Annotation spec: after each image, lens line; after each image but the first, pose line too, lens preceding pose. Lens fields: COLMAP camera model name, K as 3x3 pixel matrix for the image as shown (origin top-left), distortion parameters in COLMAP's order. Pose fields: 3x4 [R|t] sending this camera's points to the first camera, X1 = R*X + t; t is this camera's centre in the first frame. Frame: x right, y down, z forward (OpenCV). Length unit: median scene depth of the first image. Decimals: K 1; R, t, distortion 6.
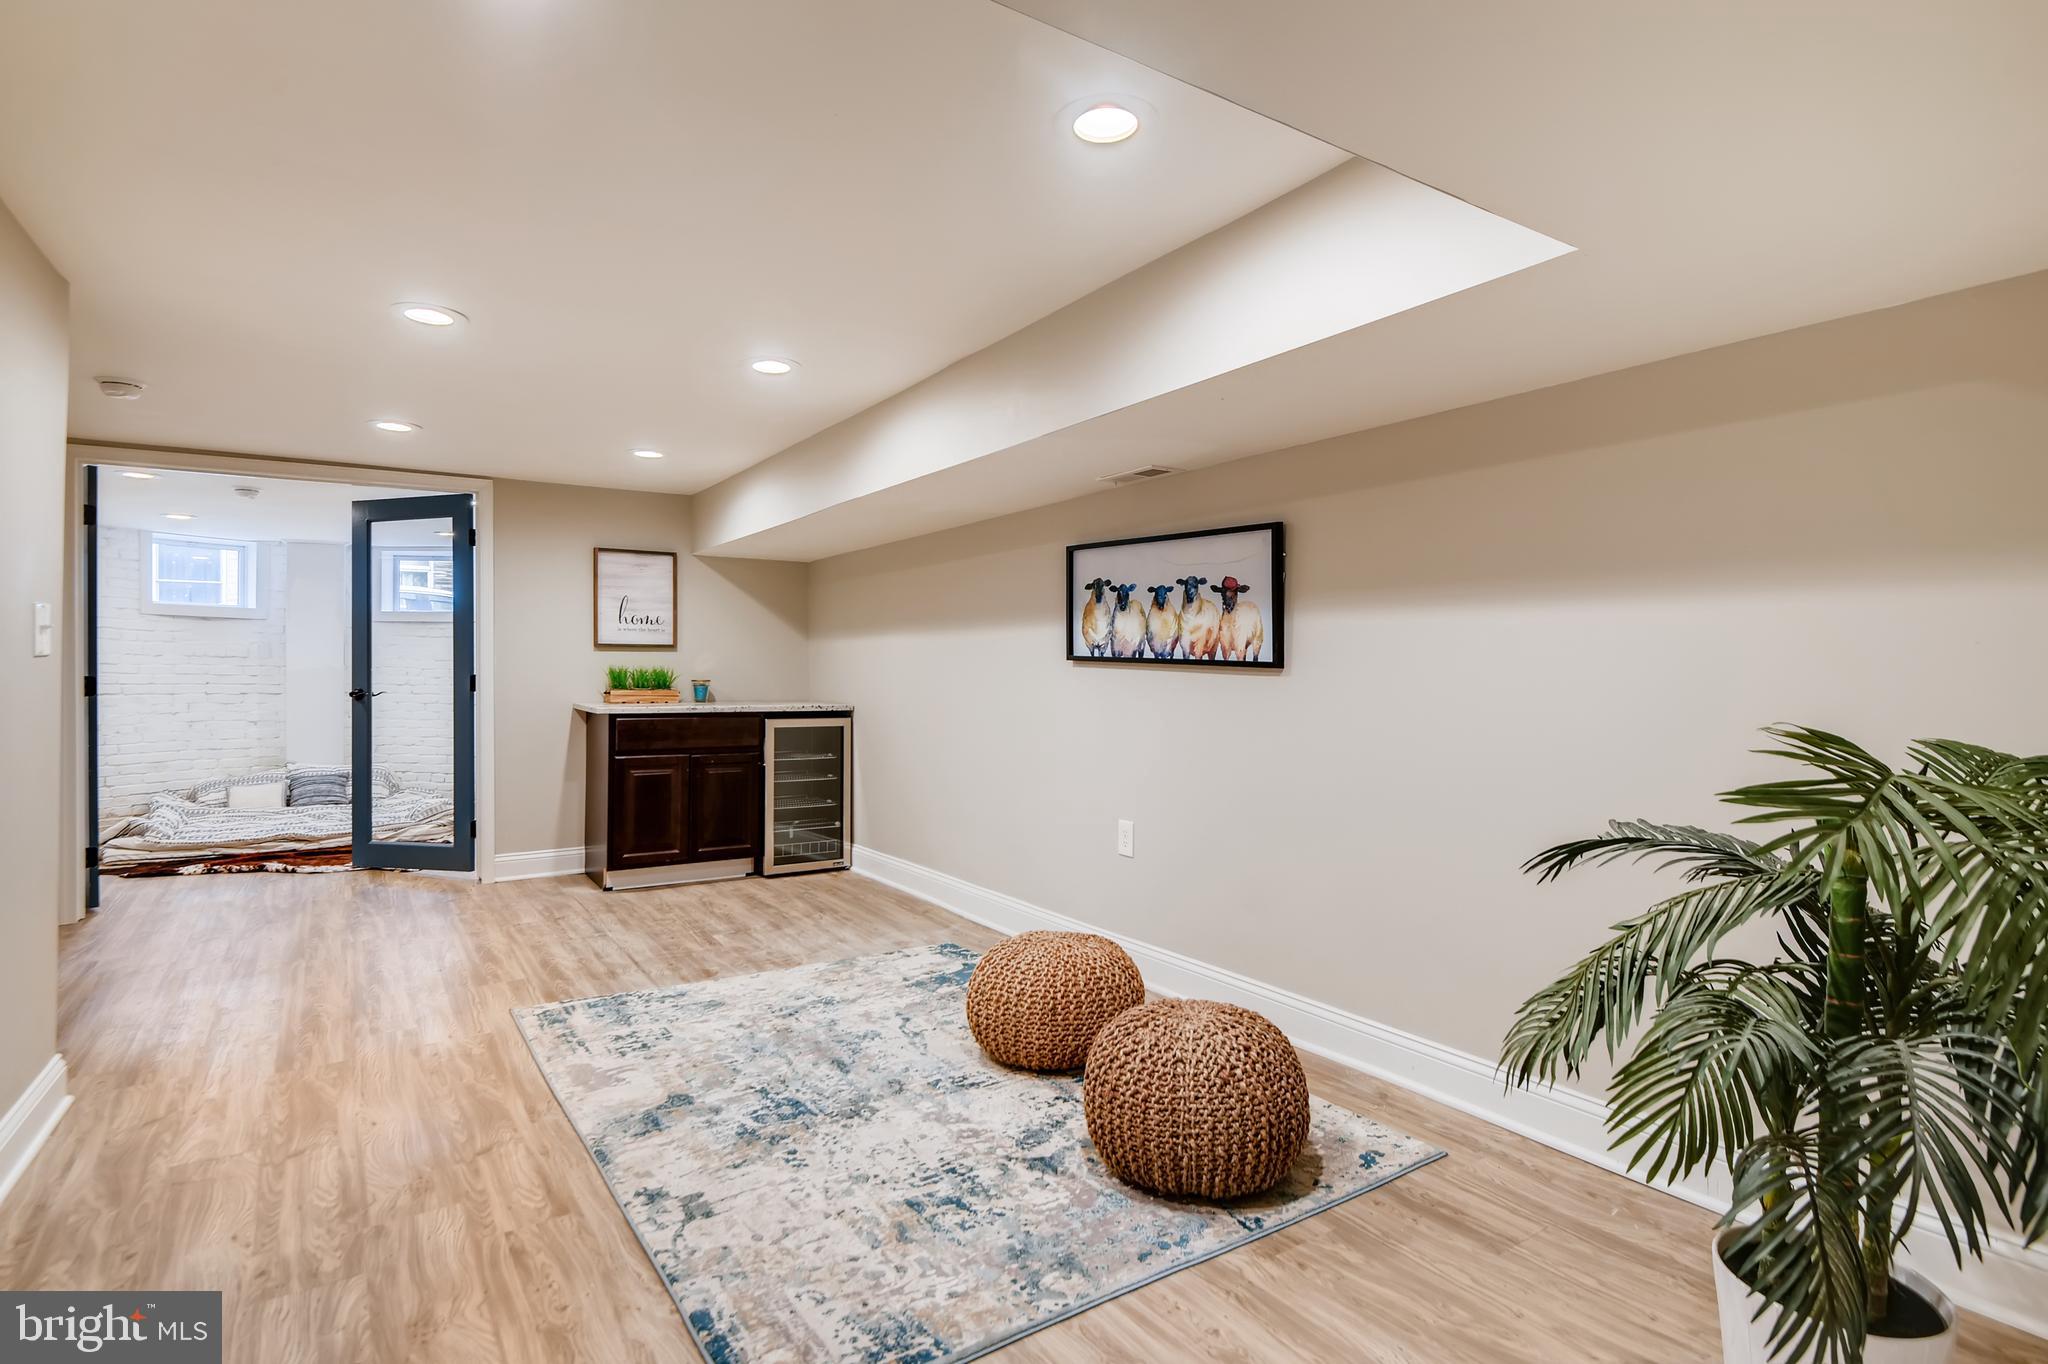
lens RADIAL K [[1026.6, 0, 1010.4], [0, 1026.6, 668.5], [0, 0, 1]] dist [0.006184, -0.007084]
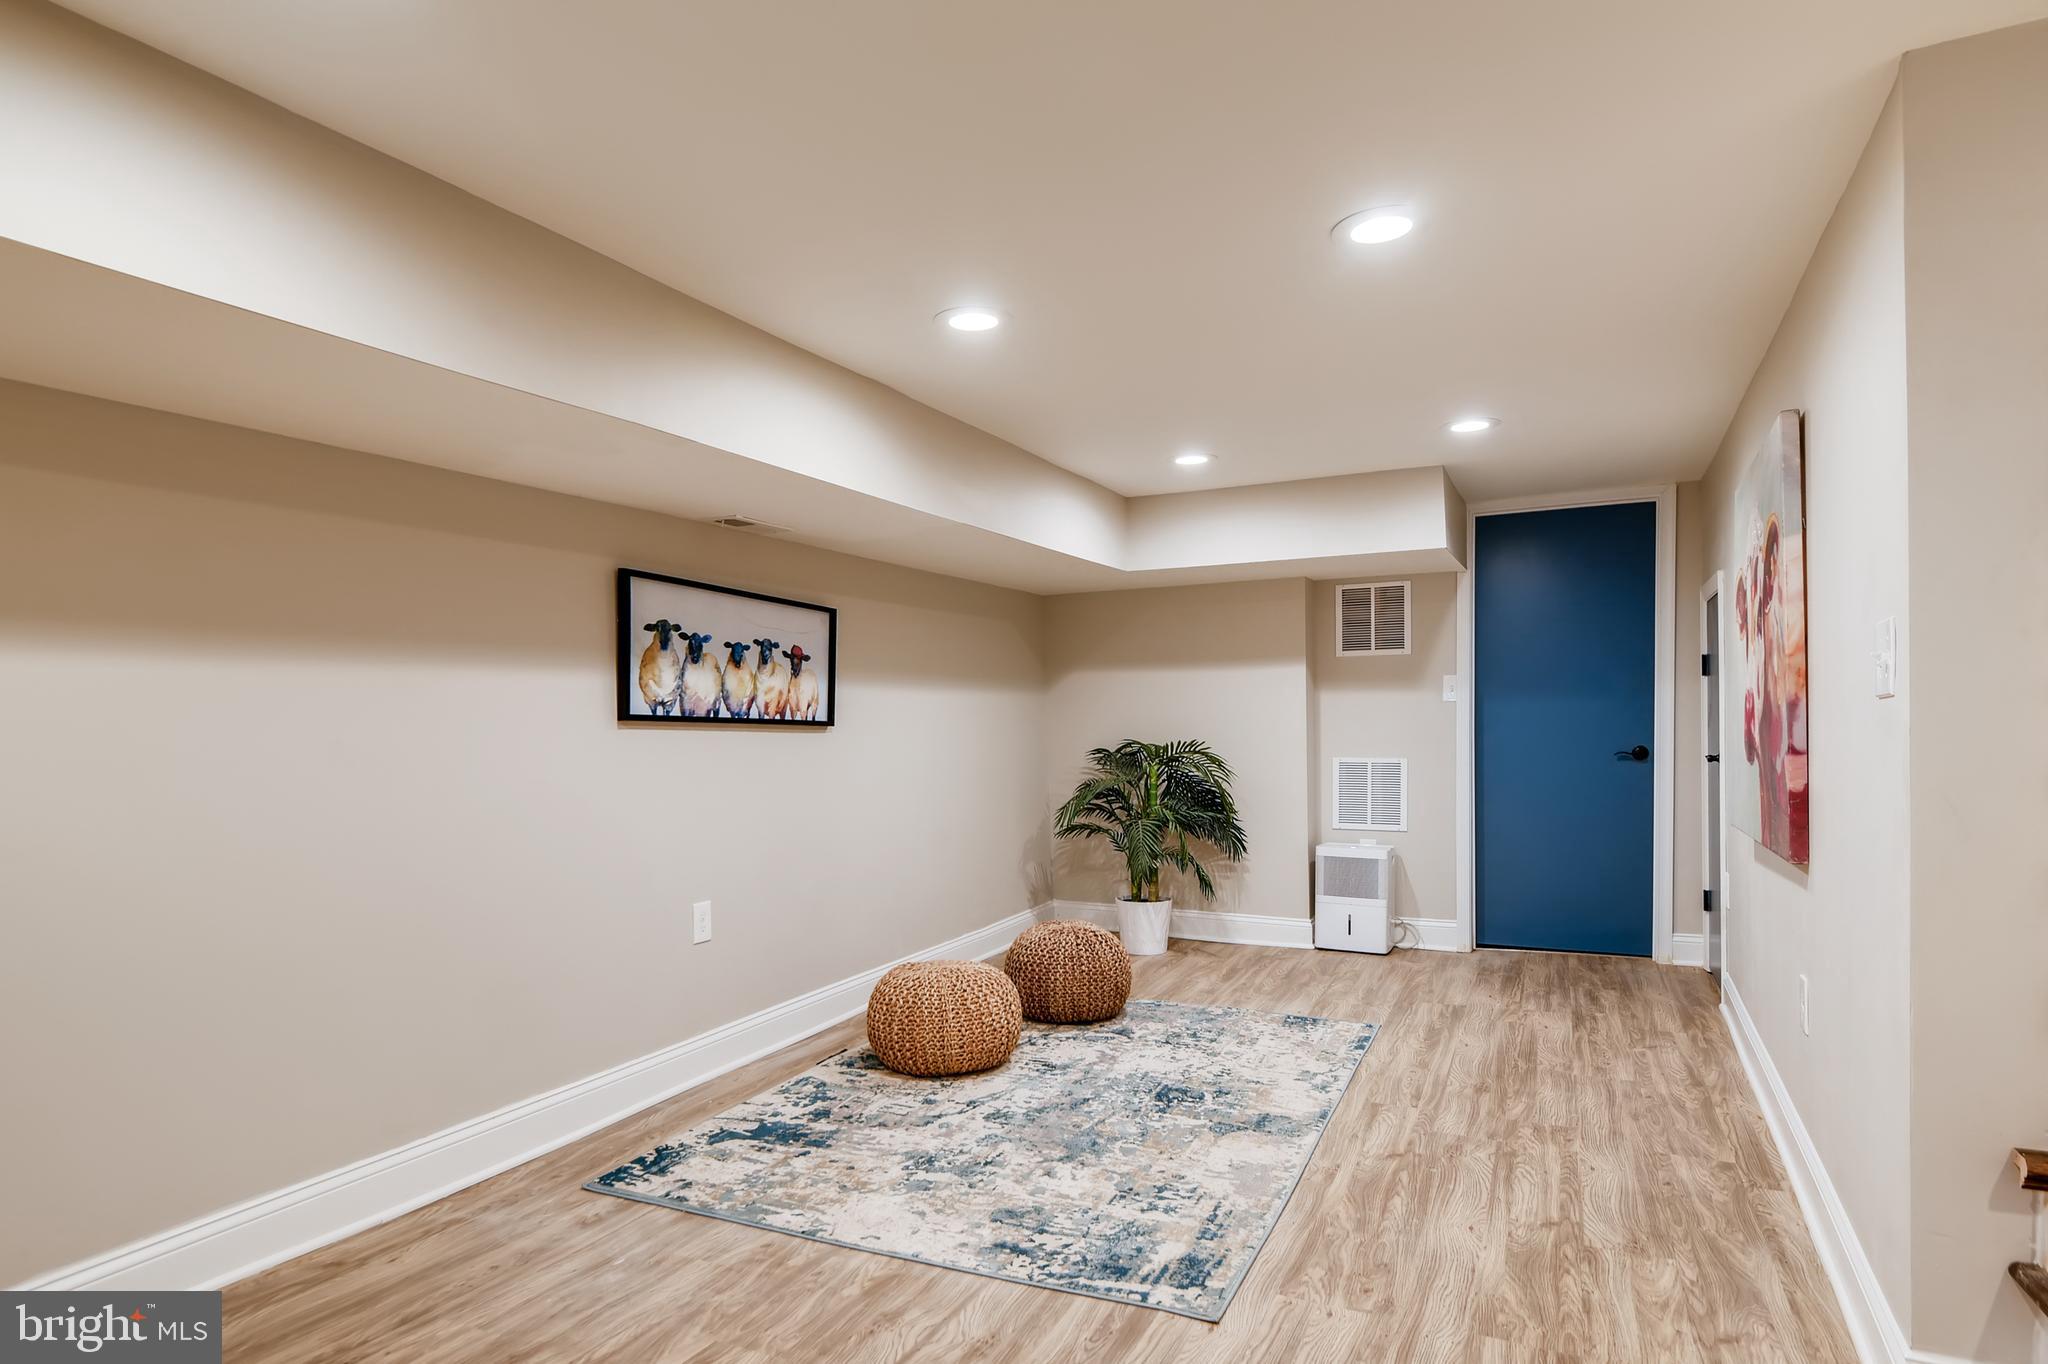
lens RADIAL K [[1176.5, 0, 1031.6], [0, 1176.5, 736.9], [0, 0, 1]] dist [0.031218, -0.000566]
pose [[-0.532125, -0.004911, 0.846652, -0.936366], [0.016132, 0.999743, 0.015938, -0.005315], [-0.846512, 0.022139, -0.531909, 1.355308]]
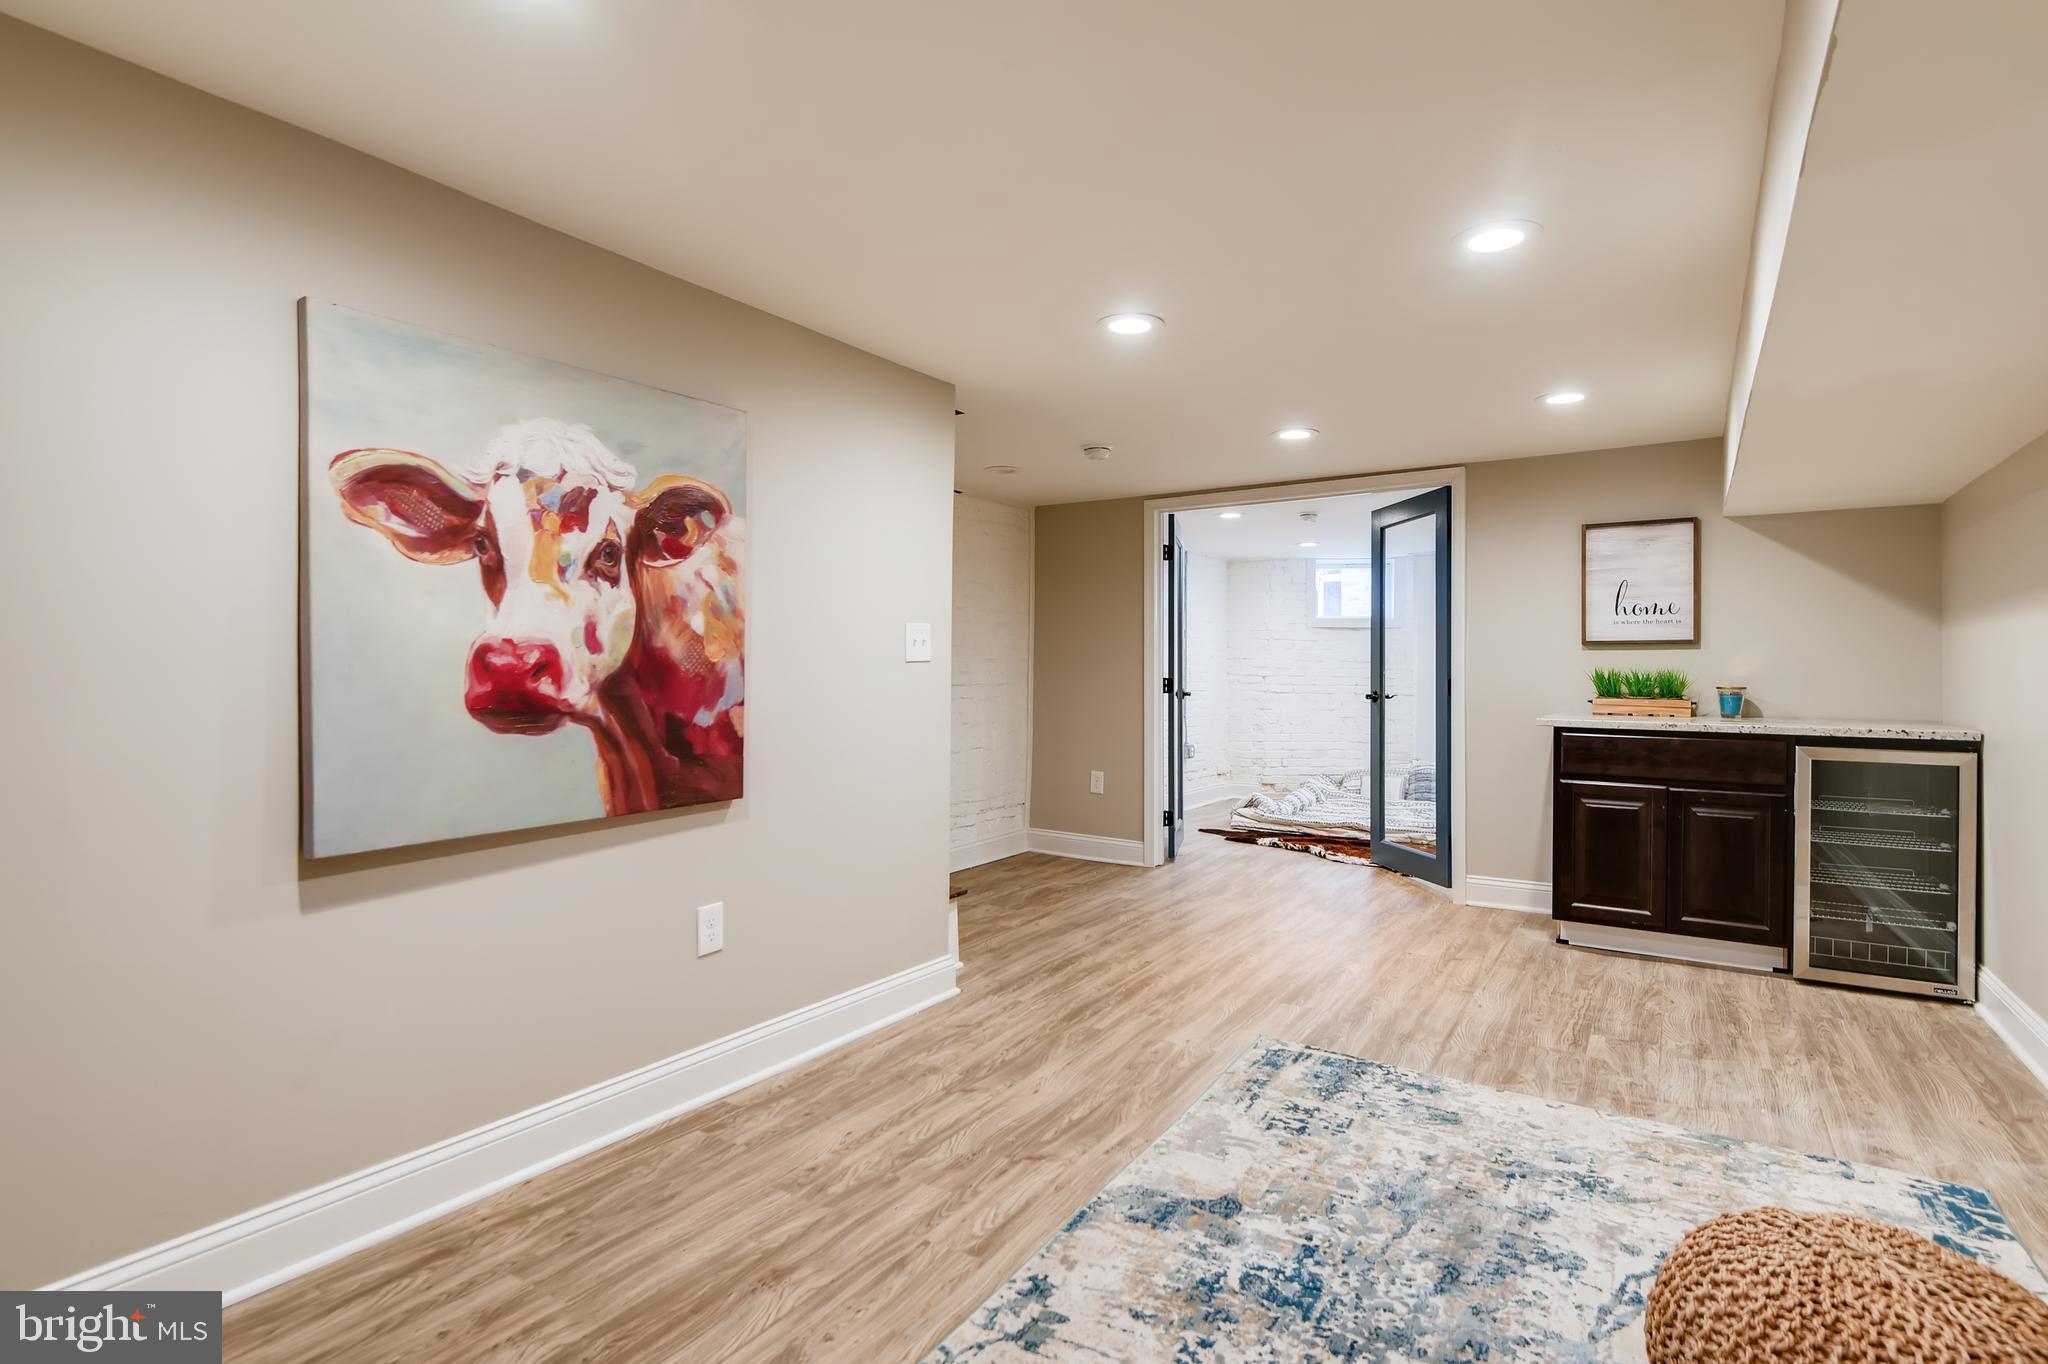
lens RADIAL K [[1026.6, 0, 1010.4], [0, 1026.6, 668.5], [0, 0, 1]] dist [0.006184, -0.007084]
pose [[0.409429, -0.002262, -0.912339, 0.258054], [-0.001419, 0.999994, -0.003116, 0.001373], [0.912341, 0.002570, 0.409424, 0.387672]]
